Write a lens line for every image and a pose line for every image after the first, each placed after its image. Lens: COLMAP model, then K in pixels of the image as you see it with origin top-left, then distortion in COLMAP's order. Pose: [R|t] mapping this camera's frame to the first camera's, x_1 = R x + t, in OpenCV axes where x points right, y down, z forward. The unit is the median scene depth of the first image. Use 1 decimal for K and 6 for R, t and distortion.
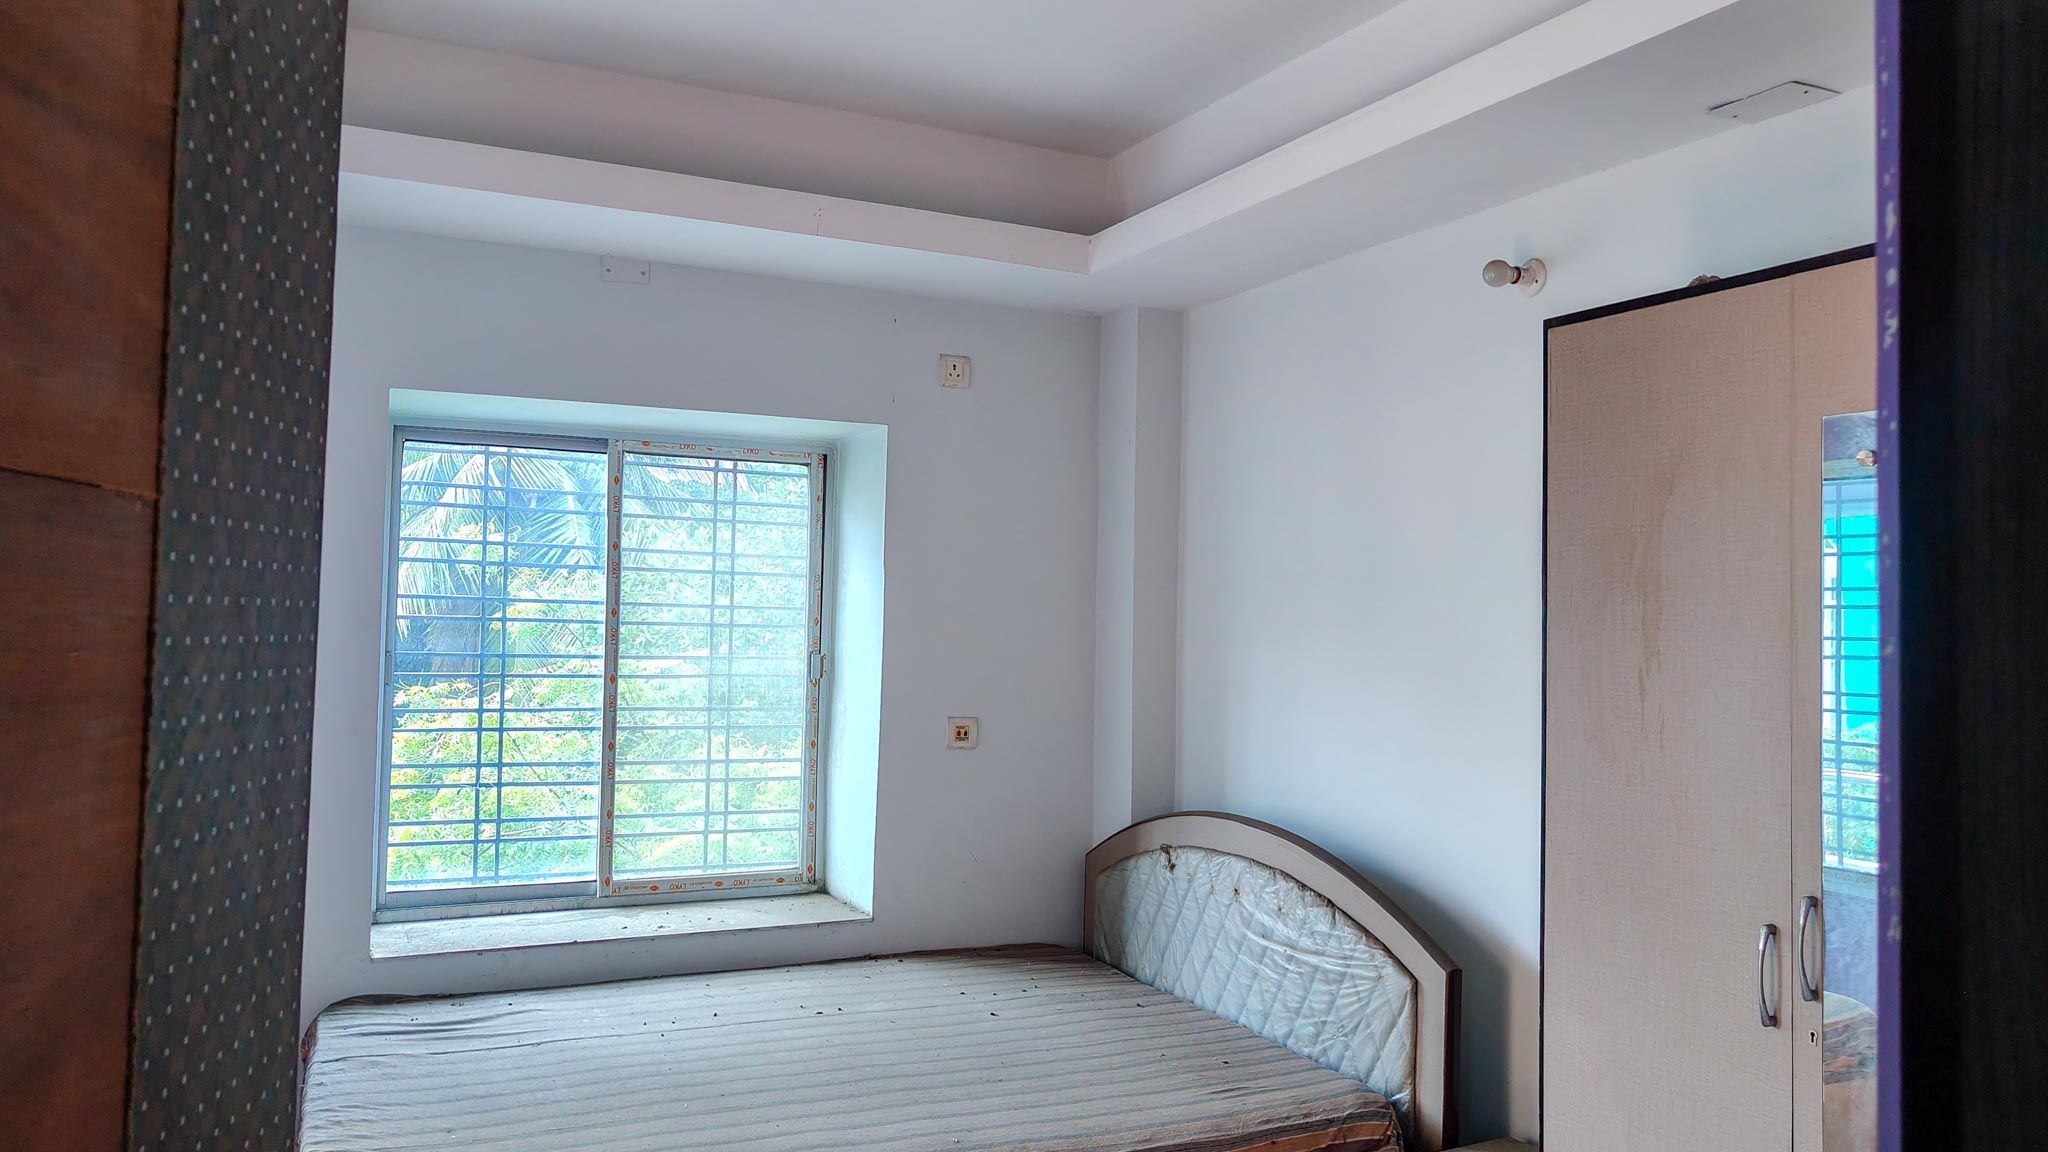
lens RADIAL K [[1458.4, 0, 1020.8], [0, 1458.4, 565.7], [0, 0, 1]] dist [0.026408, -0.019538]
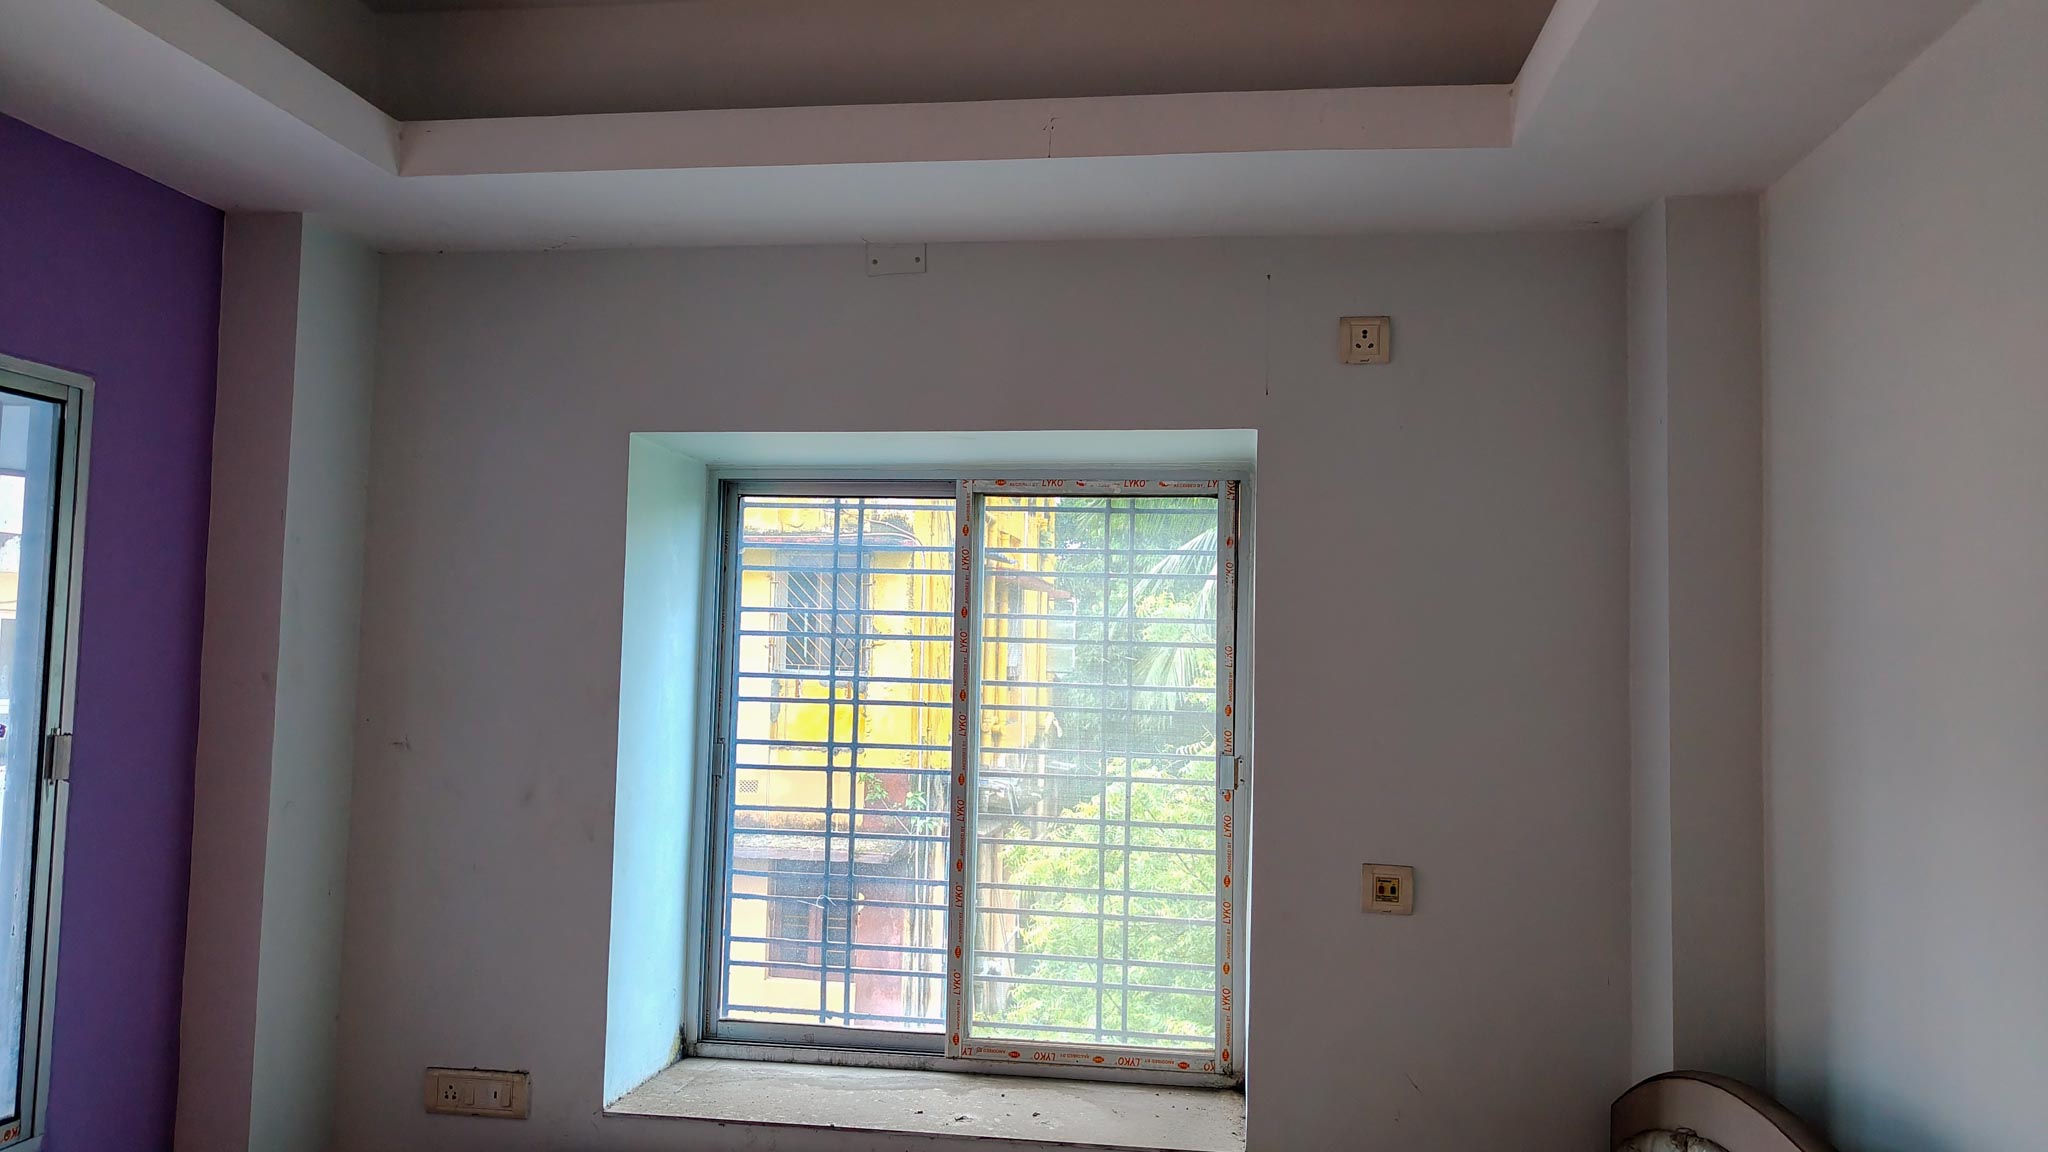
lens RADIAL K [[1458.4, 0, 1013.5], [0, 1458.4, 580.0], [0, 0, 1]] dist [0.026408, -0.019538]
pose [[0.830101, -0.031741, -0.556709, 0.205665], [0.014340, 0.999264, -0.035592, -0.002763], [0.557428, 0.021562, 0.829945, 0.389392]]
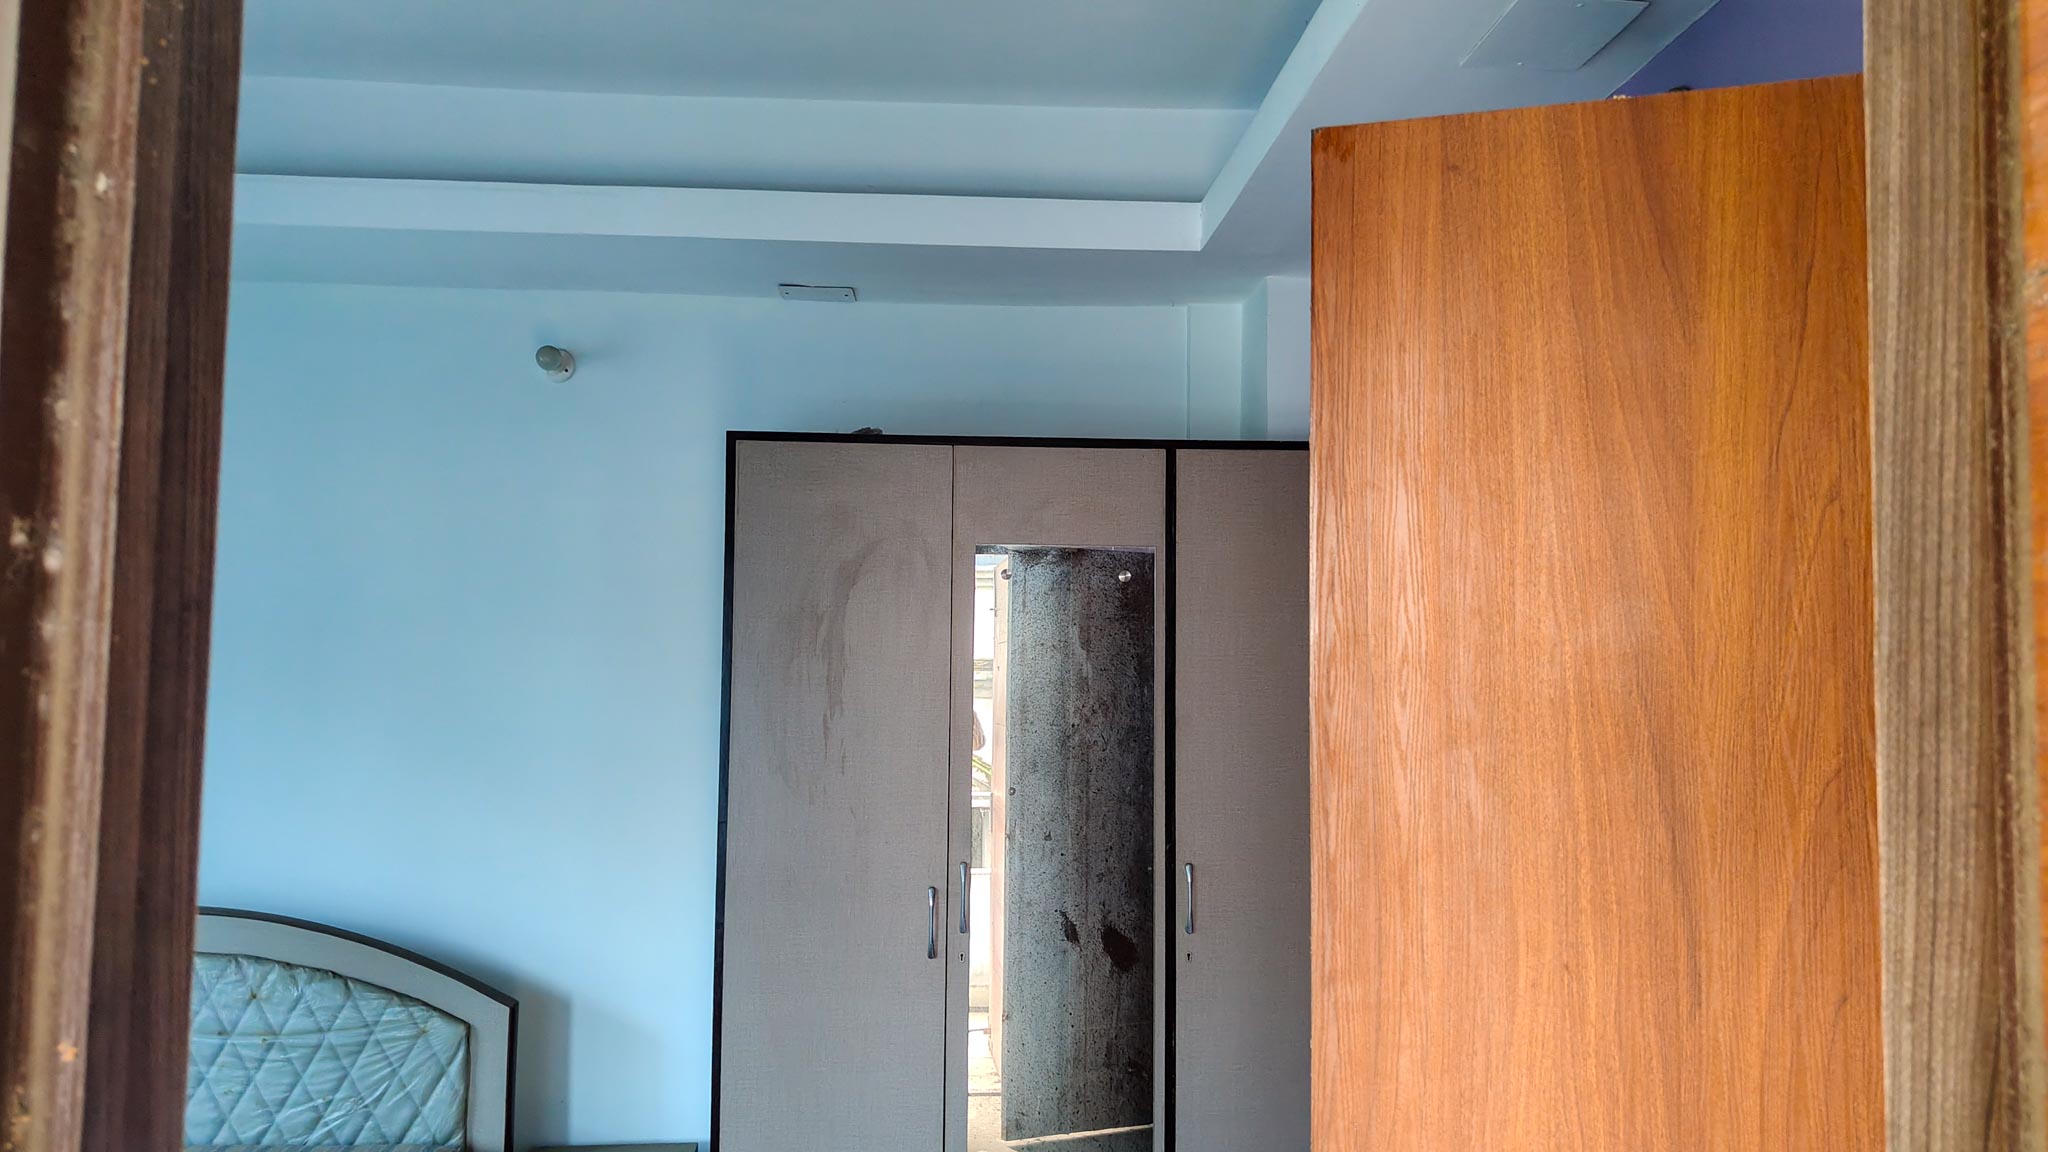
lens RADIAL K [[1458.4, 0, 1014.6], [0, 1458.4, 575.5], [0, 0, 1]] dist [0.026408, -0.019538]
pose [[0.393031, 0.048198, 0.918261, -0.424071], [-0.038447, 0.998613, -0.035960, -0.008505], [-0.918721, -0.021171, 0.394339, 0.190935]]
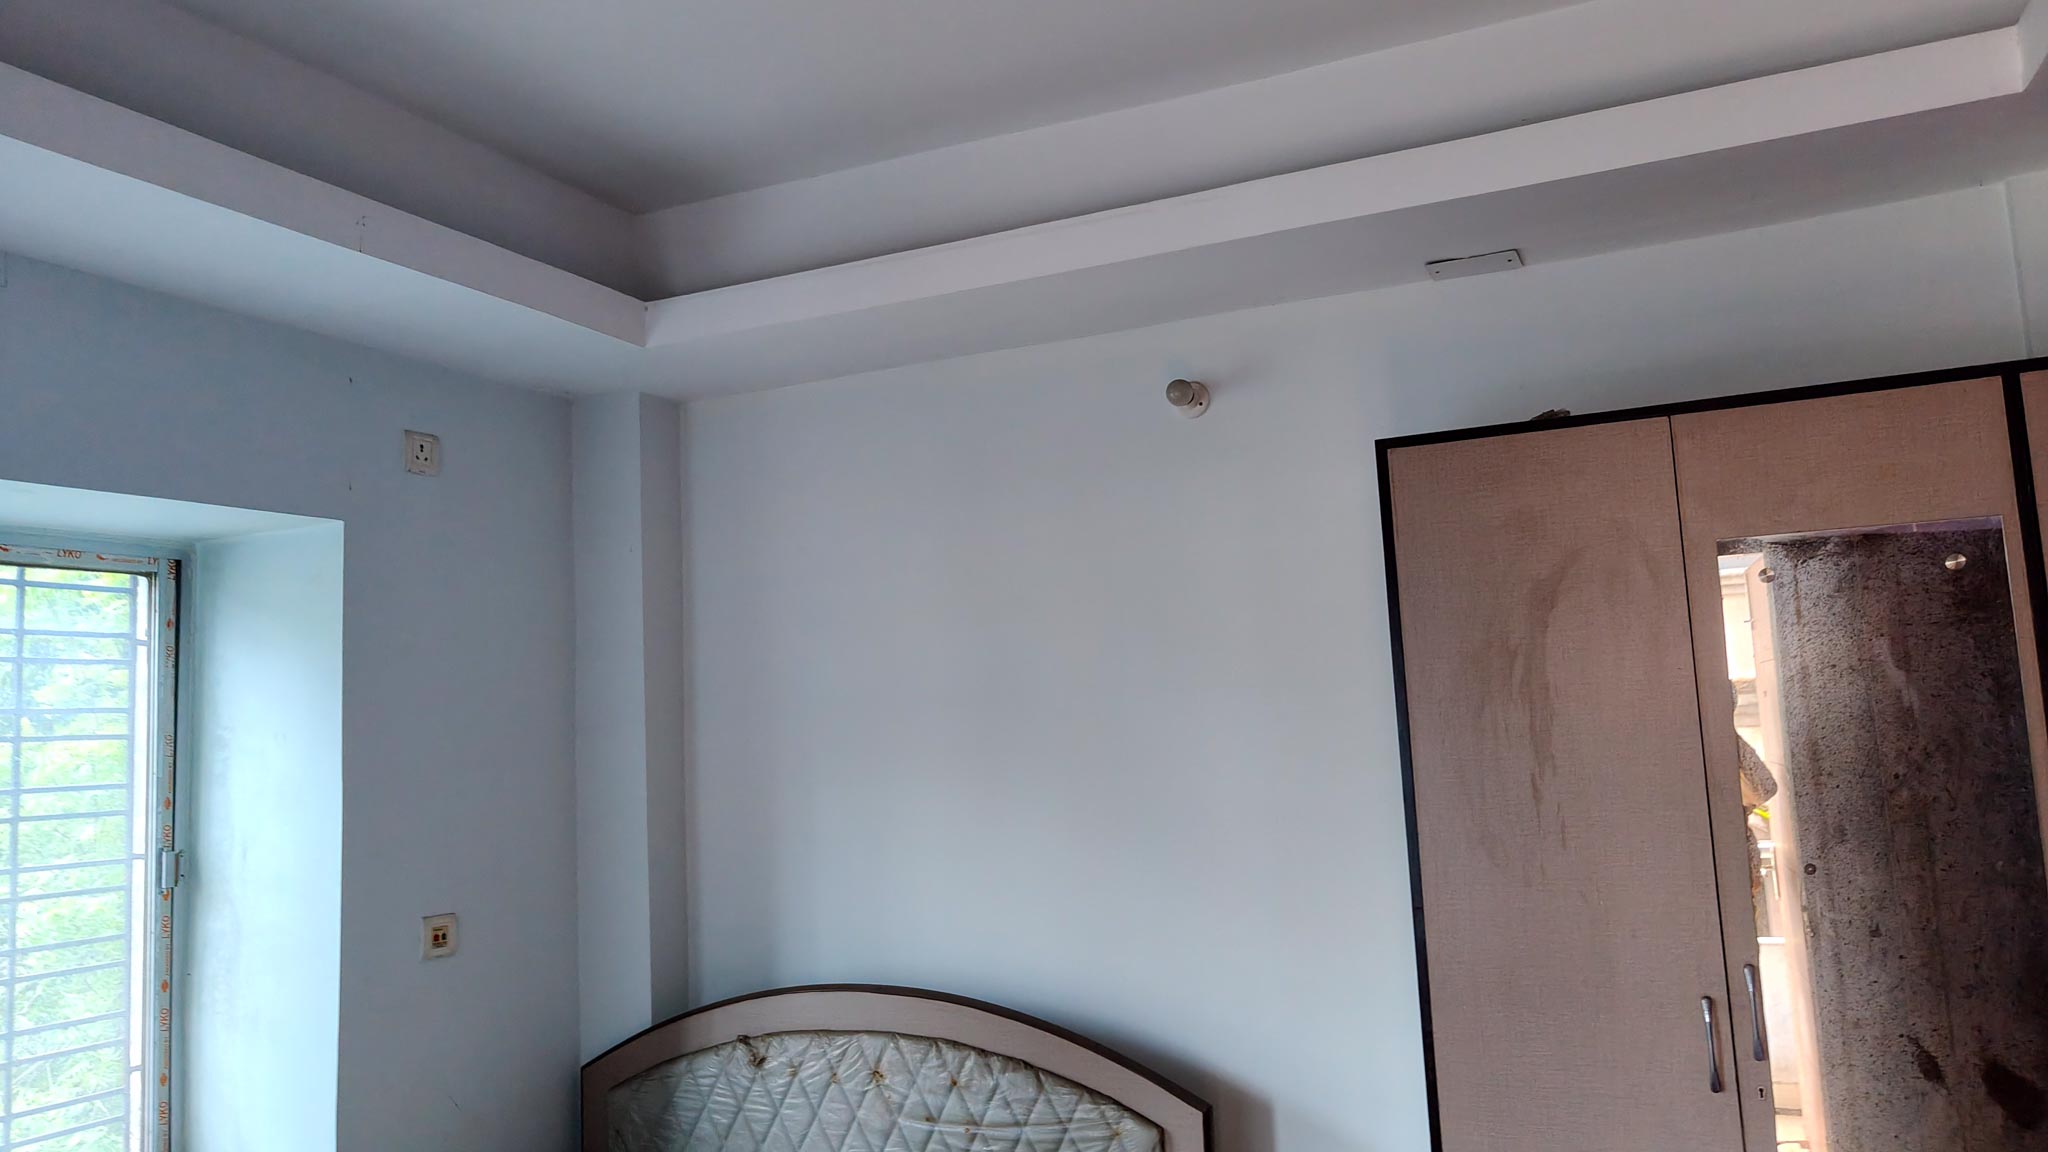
lens RADIAL K [[1458.4, 0, 1015.6], [0, 1458.4, 563.8], [0, 0, 1]] dist [0.026408, -0.019538]
pose [[0.771944, 0.014900, 0.635515, -0.315318], [0.038008, 0.996855, -0.069539, -0.012508], [-0.634553, 0.077834, 0.768950, 0.241507]]
